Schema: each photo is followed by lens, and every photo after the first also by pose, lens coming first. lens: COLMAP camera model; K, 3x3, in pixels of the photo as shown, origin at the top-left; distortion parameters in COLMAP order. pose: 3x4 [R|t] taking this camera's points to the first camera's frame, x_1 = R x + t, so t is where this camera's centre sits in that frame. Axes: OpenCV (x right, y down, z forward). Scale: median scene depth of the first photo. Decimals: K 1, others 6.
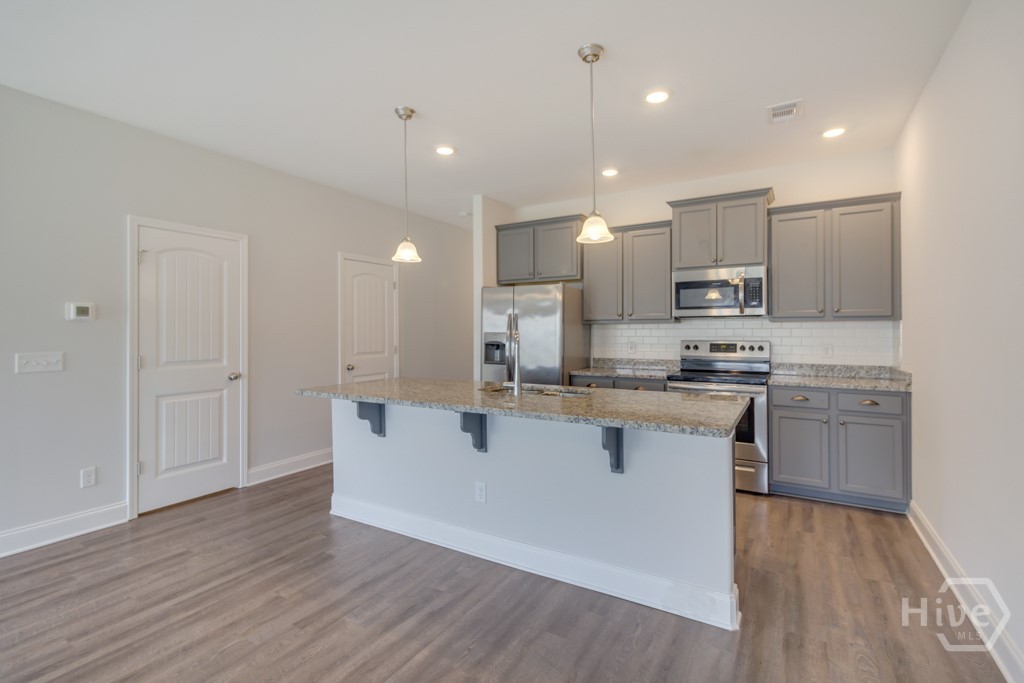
lens RADIAL K [[472.0, 0, 509.7], [0, 472.0, 326.6], [0, 0, 1]] dist [0.002467, 0.000450]
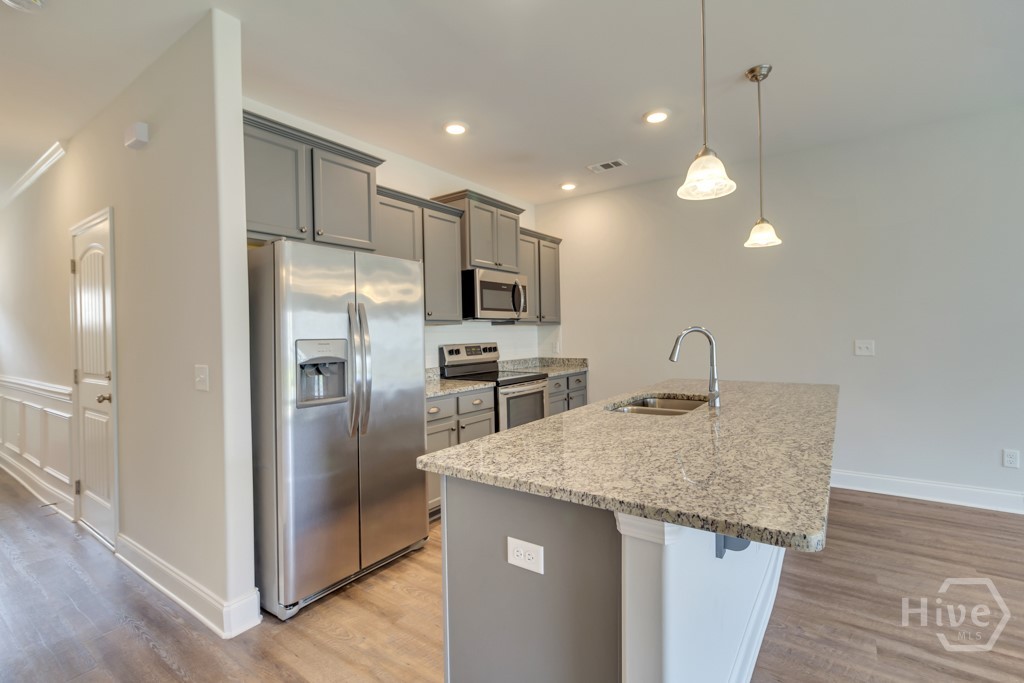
lens RADIAL K [[465.9, 0, 511.0], [0, 465.9, 335.1], [0, 0, 1]] dist [0.000340, 0.000051]
pose [[0.084040, -0.002400, 0.996459, -0.607196], [0.011342, 0.999935, 0.001452, 0.013007], [-0.996398, 0.011180, 0.084062, 0.956373]]
